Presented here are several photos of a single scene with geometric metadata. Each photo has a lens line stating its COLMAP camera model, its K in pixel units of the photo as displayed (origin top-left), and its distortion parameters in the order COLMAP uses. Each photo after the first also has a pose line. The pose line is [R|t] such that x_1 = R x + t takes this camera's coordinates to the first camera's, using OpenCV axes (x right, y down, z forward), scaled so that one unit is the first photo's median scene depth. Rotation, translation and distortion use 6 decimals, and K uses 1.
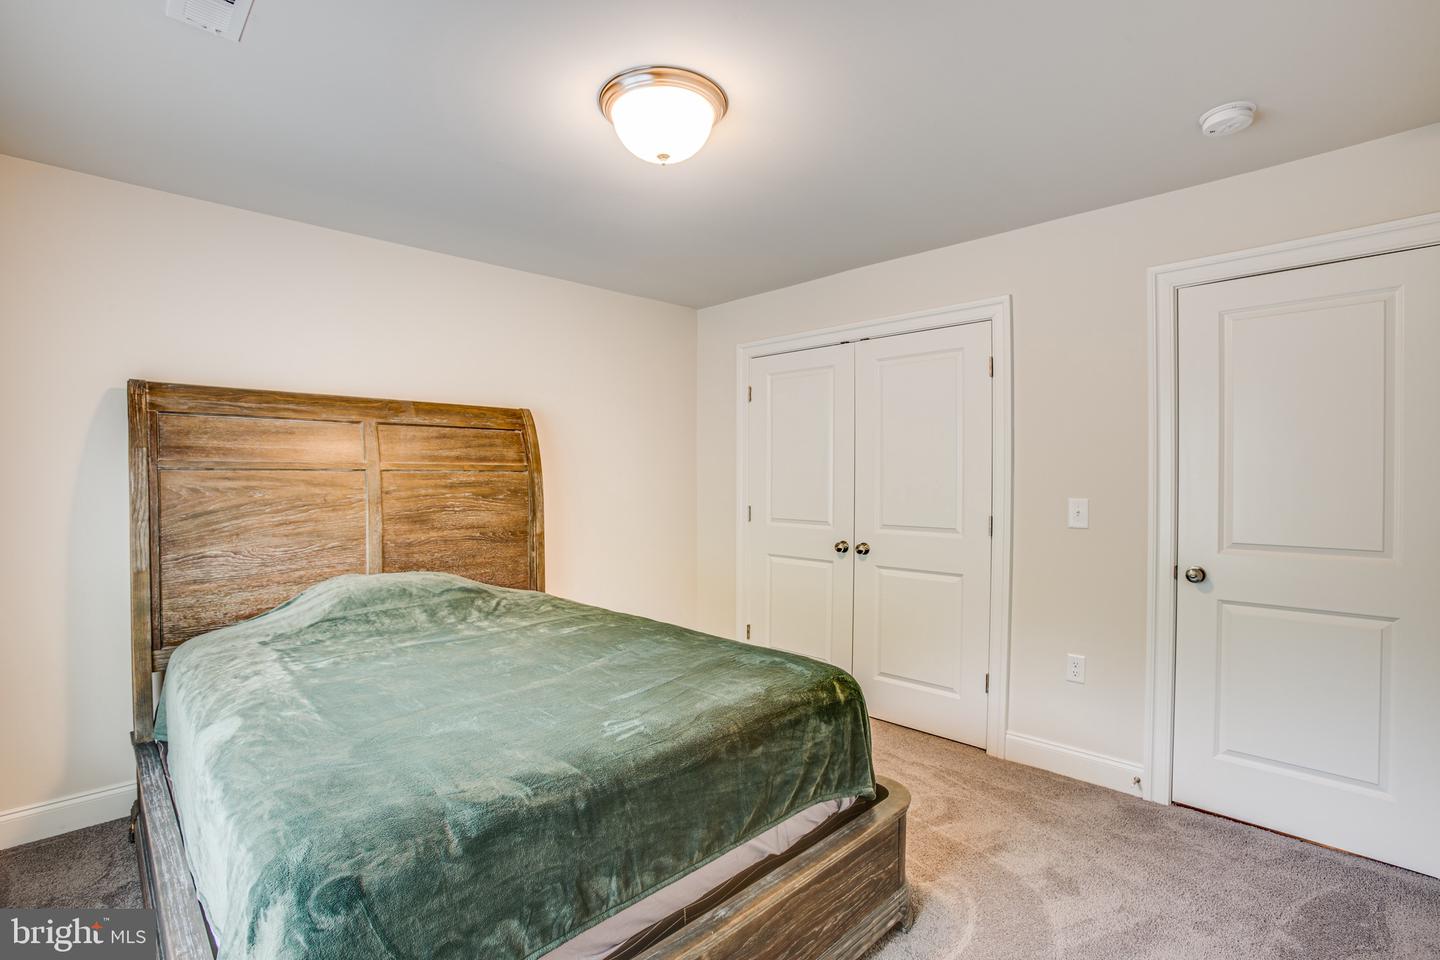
lens RADIAL K [[668.3, 0, 720.2], [0, 668.3, 482.0], [0, 0, 1]] dist [-0.062241, 0.024730]
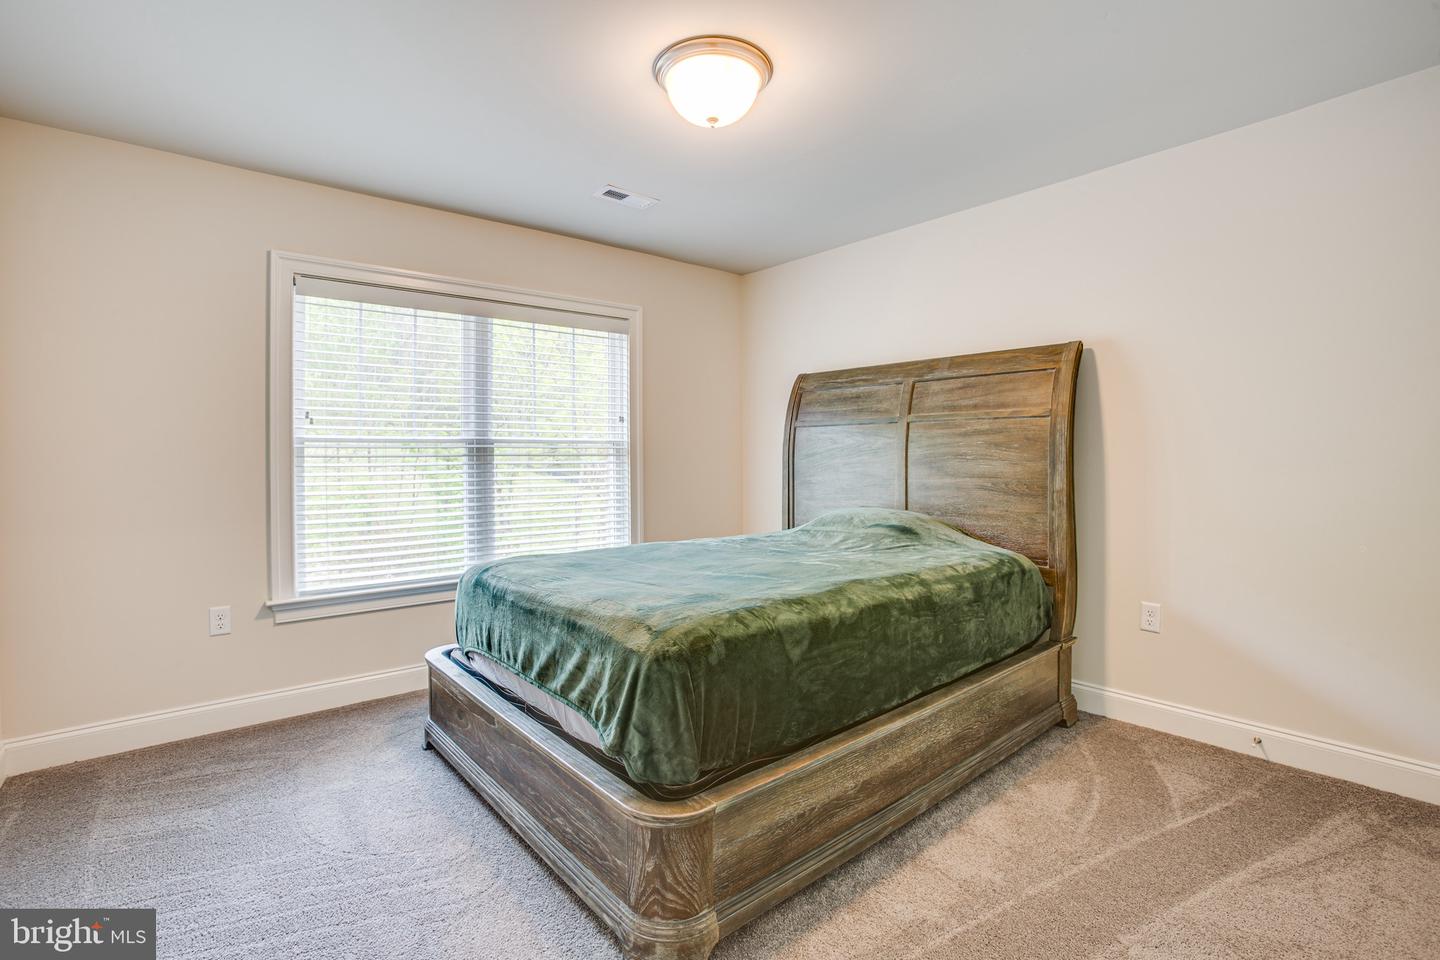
lens RADIAL K [[674.0, 0, 716.0], [0, 674.0, 449.8], [0, 0, 1]] dist [-0.030285, 0.000127]
pose [[-0.080624, -0.001450, -0.996744, 0.649992], [-0.001301, 0.999998, -0.001349, 0.031139], [0.996744, 0.001188, -0.080626, 0.697963]]
